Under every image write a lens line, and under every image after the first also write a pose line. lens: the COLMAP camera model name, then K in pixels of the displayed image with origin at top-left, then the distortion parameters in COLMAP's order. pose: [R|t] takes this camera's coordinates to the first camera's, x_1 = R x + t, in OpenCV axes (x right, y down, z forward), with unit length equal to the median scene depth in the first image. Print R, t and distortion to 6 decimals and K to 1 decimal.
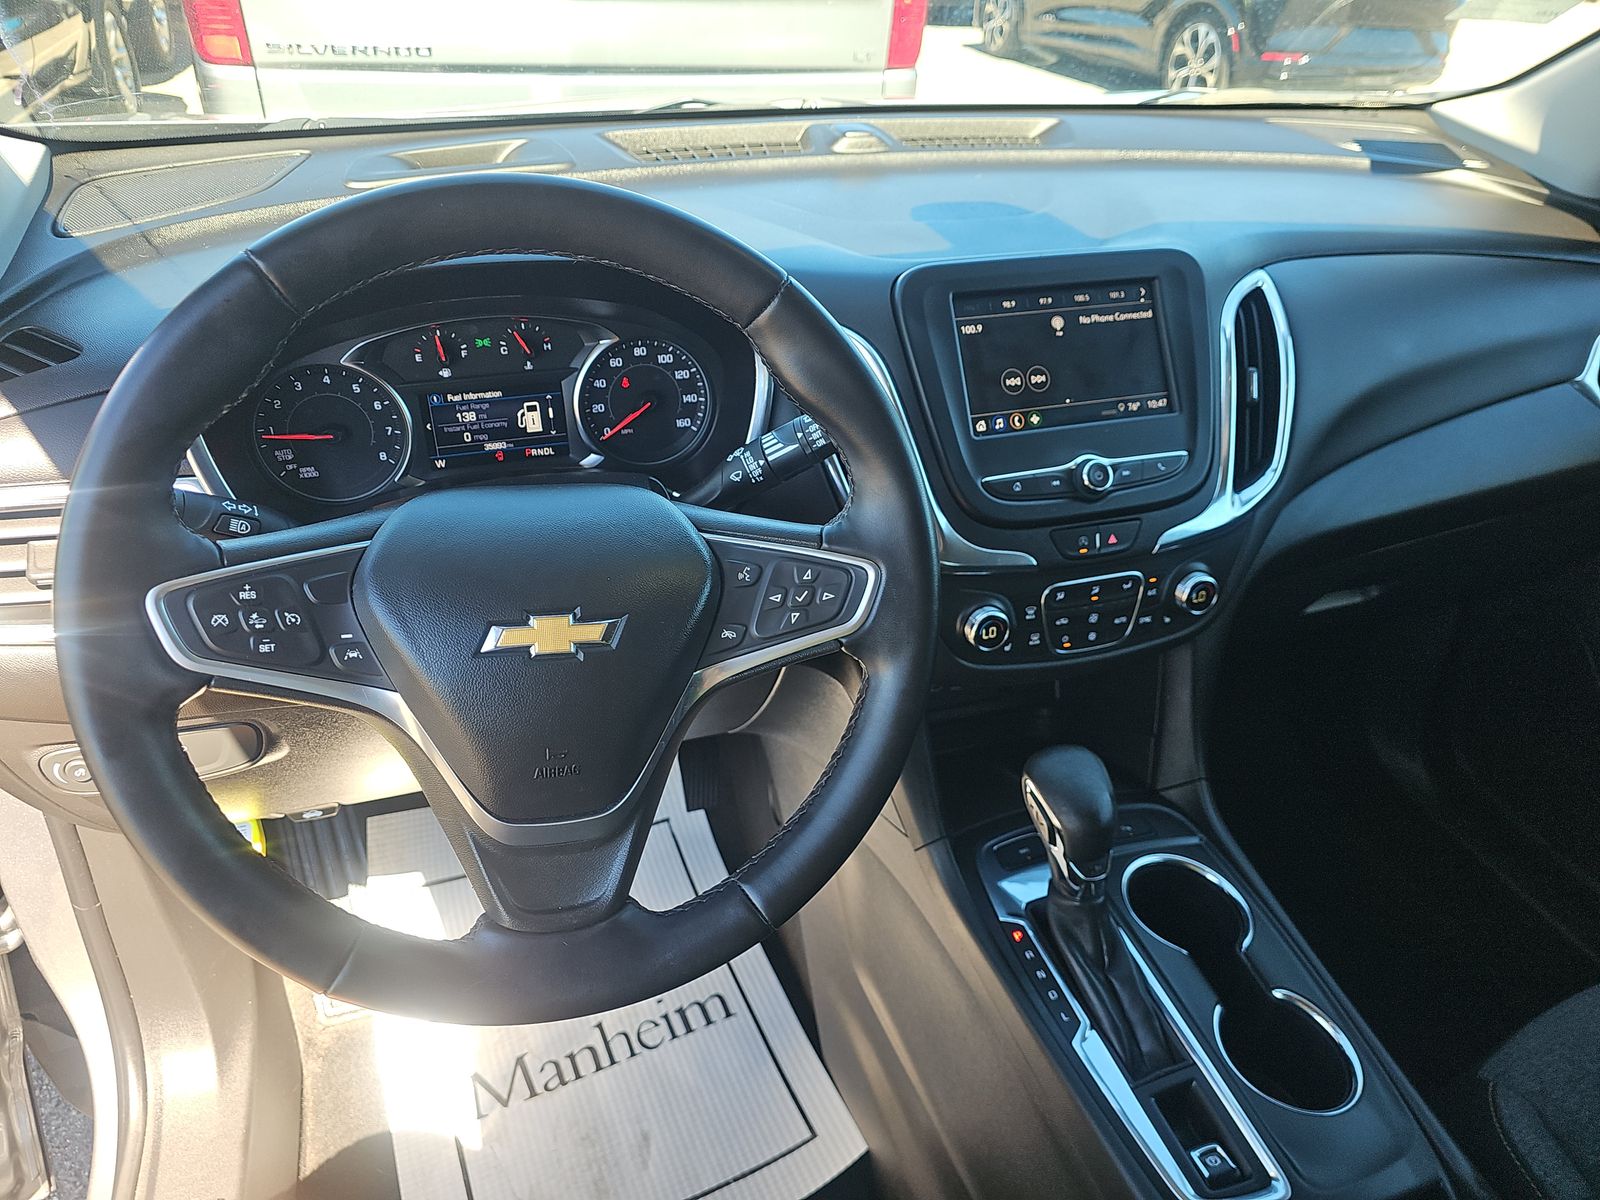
lens RADIAL K [[1032.9, 0, 800.0], [0, 1032.9, 600.0], [0, 0, 1]] dist [0.038197, -0.050112]
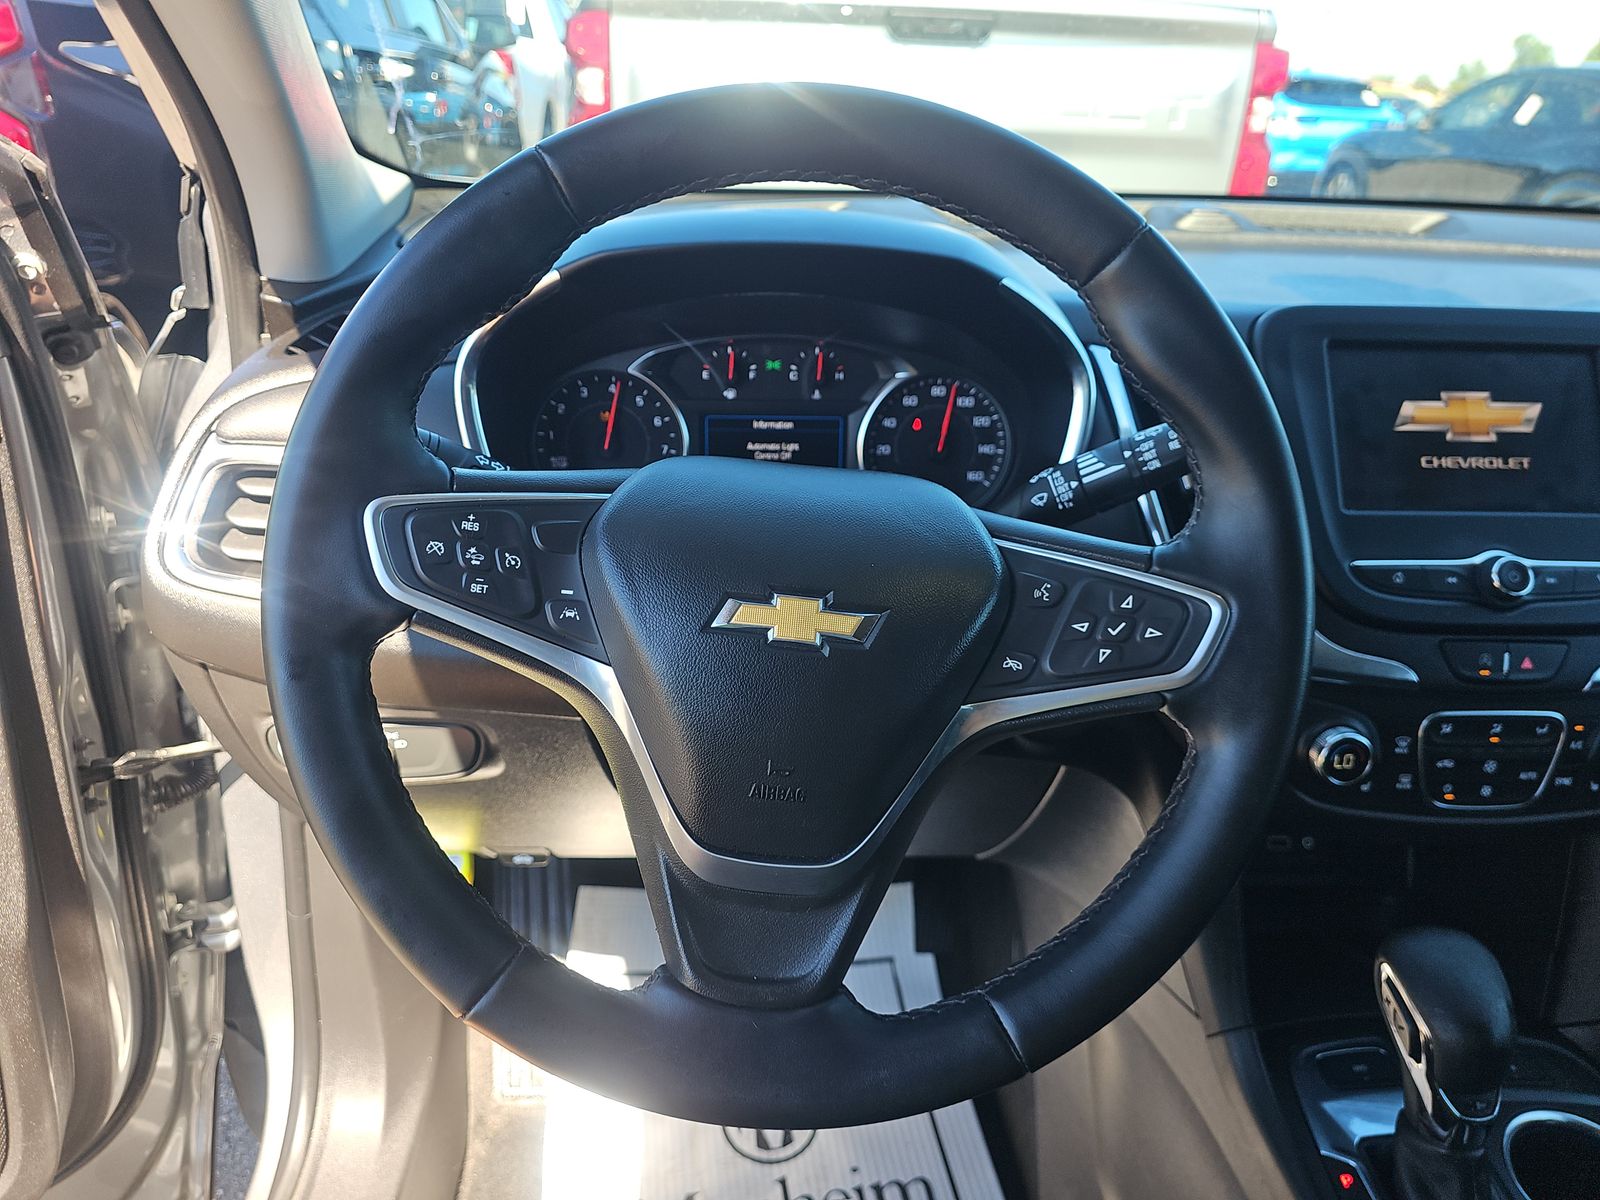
lens RADIAL K [[1080.2, 0, 799.2], [0, 1080.2, 574.1], [0, 0, 1]] dist [0.049948, -0.083099]
pose [[0.960924, 0.112333, -0.252993, -0.016241], [-0.149124, 0.980071, -0.131239, 0.061387], [0.233209, 0.163838, 0.958525, 0.106321]]
